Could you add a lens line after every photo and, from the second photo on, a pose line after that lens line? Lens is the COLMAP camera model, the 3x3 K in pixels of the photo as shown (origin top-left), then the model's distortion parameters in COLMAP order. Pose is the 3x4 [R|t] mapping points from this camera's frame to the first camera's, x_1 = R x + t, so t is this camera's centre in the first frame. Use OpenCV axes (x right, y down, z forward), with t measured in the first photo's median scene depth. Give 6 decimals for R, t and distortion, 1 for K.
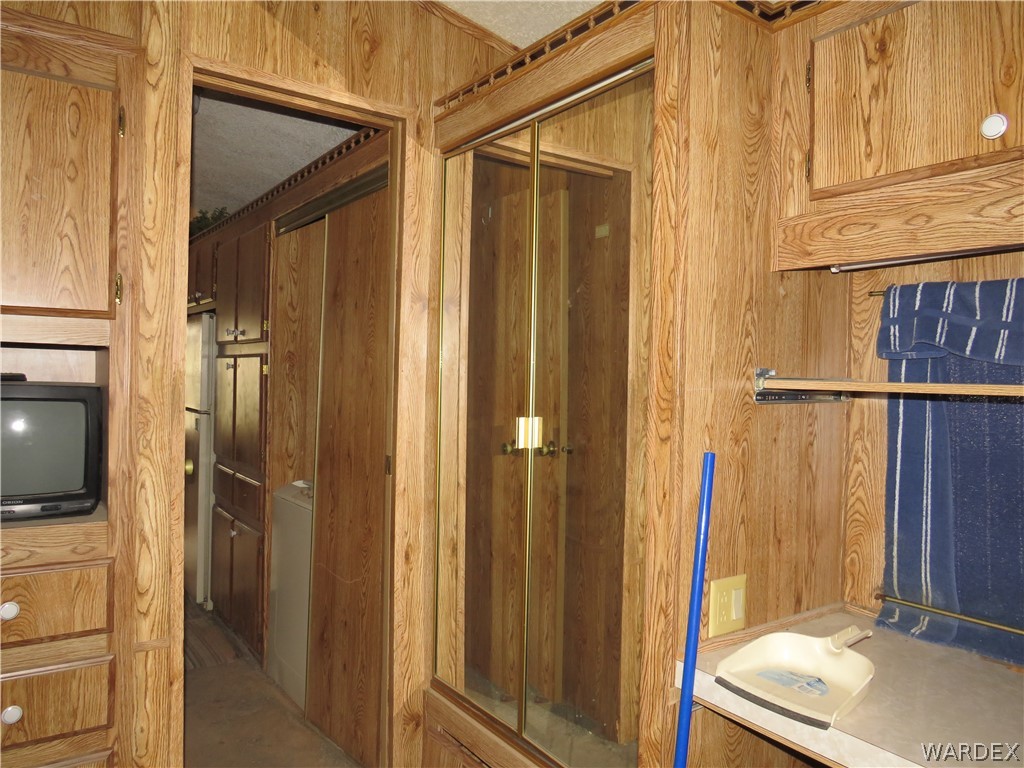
lens RADIAL K [[718.1, 0, 509.3], [0, 718.1, 385.1], [0, 0, 1]] dist [-0.037415, 0.013238]
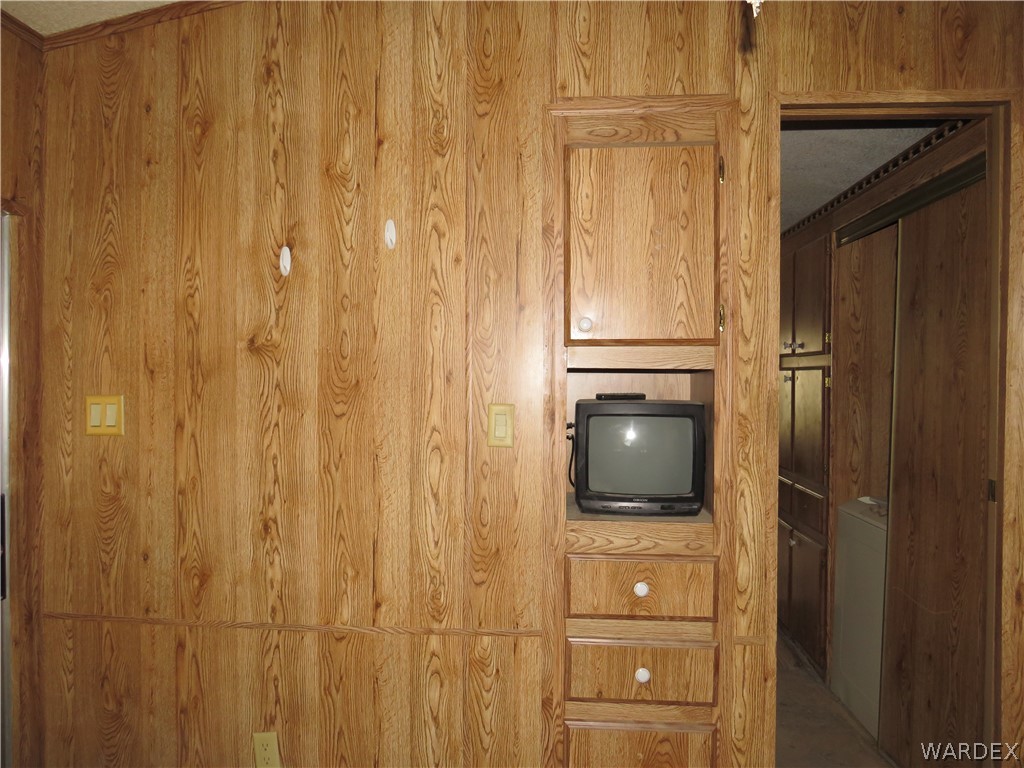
lens RADIAL K [[718.1, 0, 509.3], [0, 718.1, 385.1], [0, 0, 1]] dist [-0.037415, 0.013238]
pose [[0.763397, -0.011437, -0.645828, -0.071253], [0.006198, 0.999927, -0.010382, -0.018524], [0.645900, 0.003923, 0.763412, -0.079188]]
